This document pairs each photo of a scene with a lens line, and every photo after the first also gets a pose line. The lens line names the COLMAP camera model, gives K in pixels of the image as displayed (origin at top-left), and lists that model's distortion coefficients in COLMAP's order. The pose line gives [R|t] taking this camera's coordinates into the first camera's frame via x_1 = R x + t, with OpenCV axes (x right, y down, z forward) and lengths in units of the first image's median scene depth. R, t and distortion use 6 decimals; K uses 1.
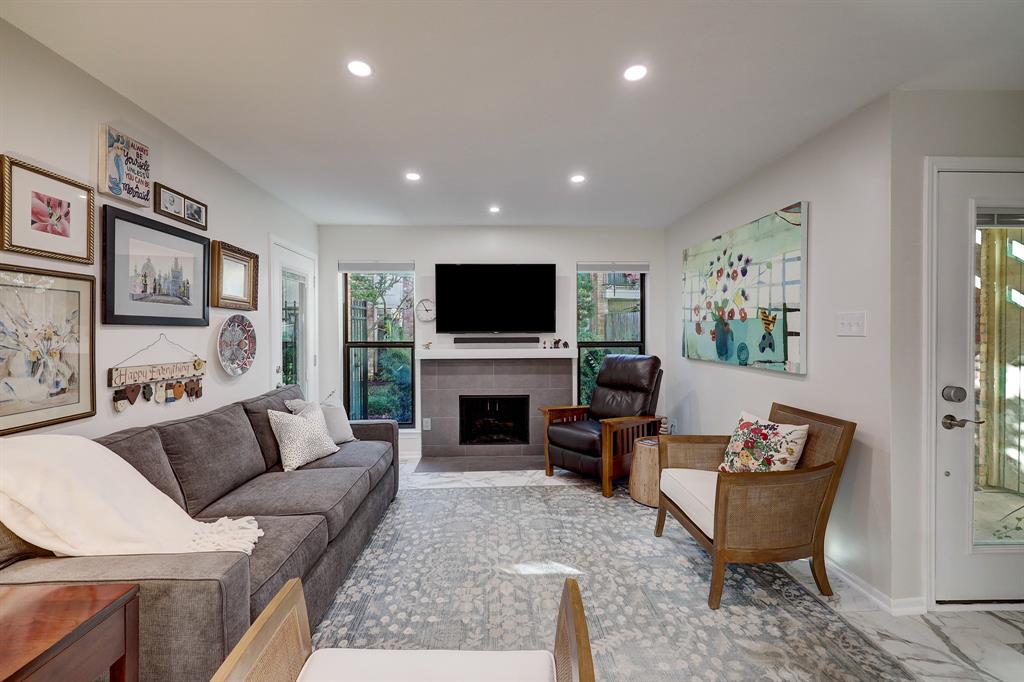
lens RADIAL K [[418.0, 0, 509.7], [0, 418.0, 335.0], [0, 0, 1]] dist [-0.000030, -0.000023]
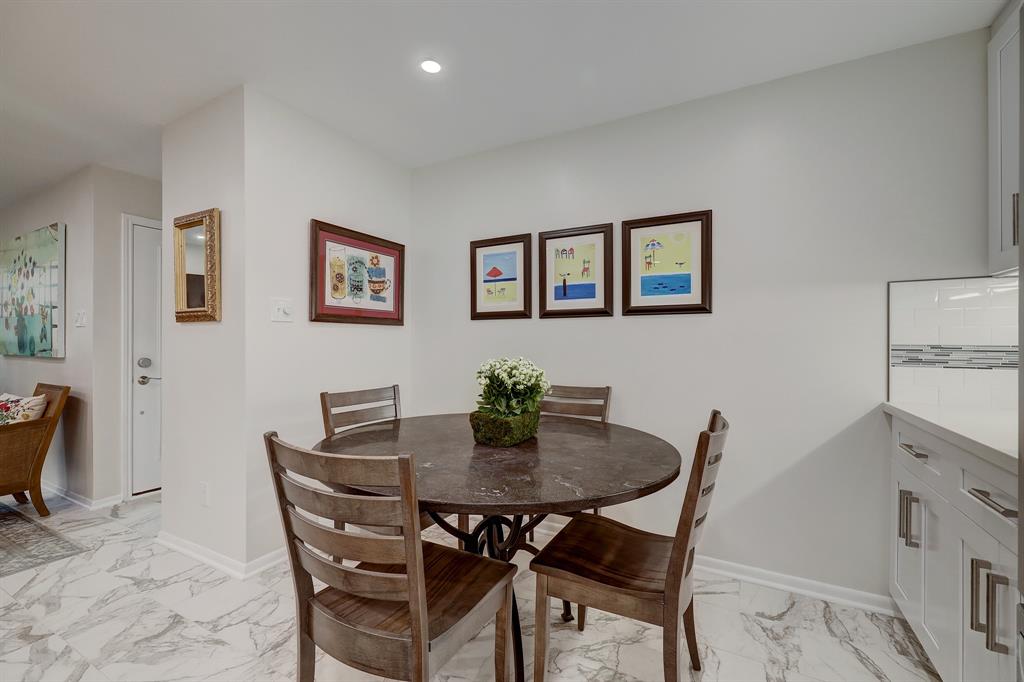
lens RADIAL K [[433.8, 0, 506.0], [0, 433.8, 342.6], [0, 0, 1]] dist [-0.000995, 0.000192]
pose [[0.525613, 0.001579, 0.850722, 0.282400], [0.007826, 0.999947, -0.006691, 0.065326], [-0.850688, 0.010174, 0.525573, -0.829040]]
